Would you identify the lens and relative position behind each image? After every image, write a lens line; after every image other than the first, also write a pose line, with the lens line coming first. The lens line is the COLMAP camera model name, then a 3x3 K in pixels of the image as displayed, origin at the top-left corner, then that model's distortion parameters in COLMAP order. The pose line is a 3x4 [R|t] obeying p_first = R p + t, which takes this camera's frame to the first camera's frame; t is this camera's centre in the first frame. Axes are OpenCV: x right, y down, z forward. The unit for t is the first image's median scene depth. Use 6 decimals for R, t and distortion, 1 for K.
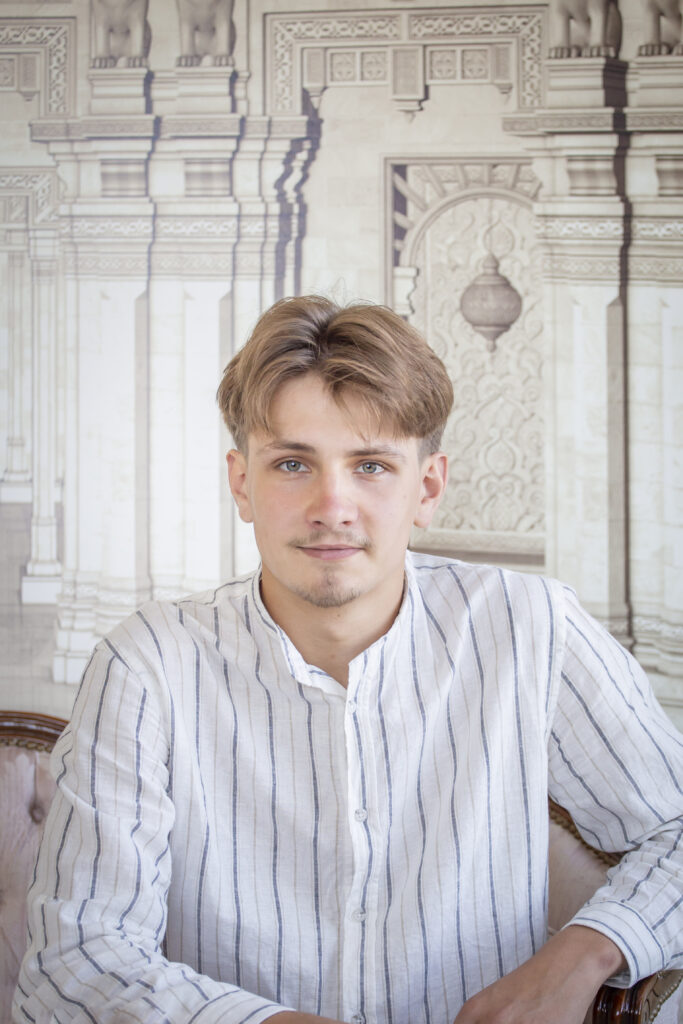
lens RADIAL K [[2163.6, 0, 341.4], [0, 2163.6, 508.6], [0, 0, 1]] dist [-0.455985, 0.000000]
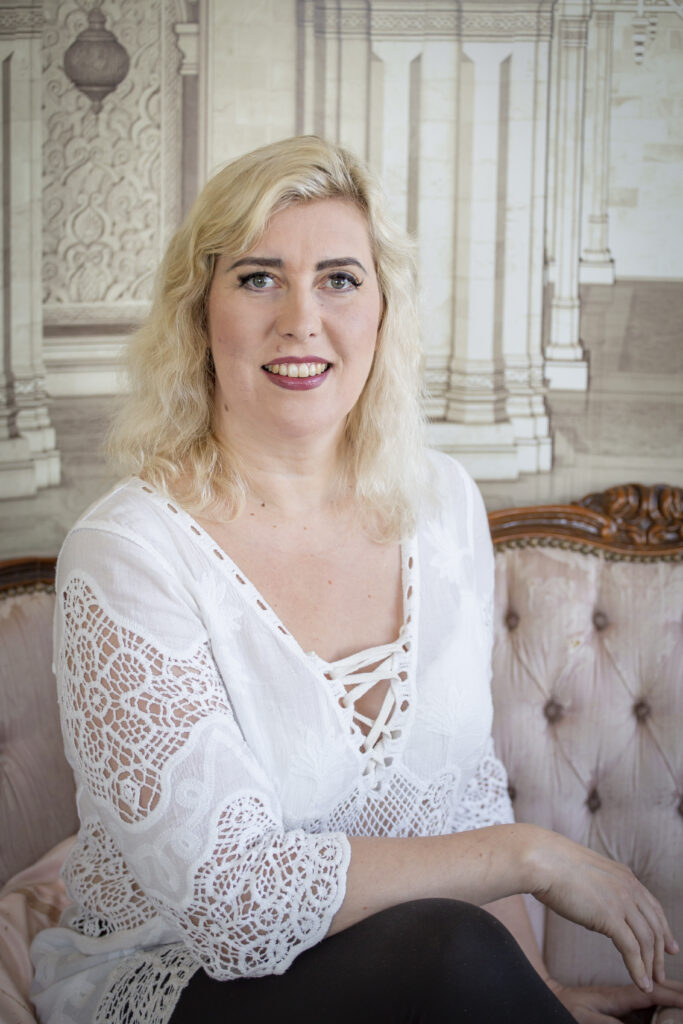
lens RADIAL K [[2182.1, 0, 341.3], [0, 2182.1, 515.6], [0, 0, 1]] dist [-0.073872, 0.000000]
pose [[0.816099, -0.127852, 0.563592, -0.396957], [0.062431, 0.989018, 0.133959, -0.018730], [-0.574530, -0.074138, 0.815119, 0.140711]]
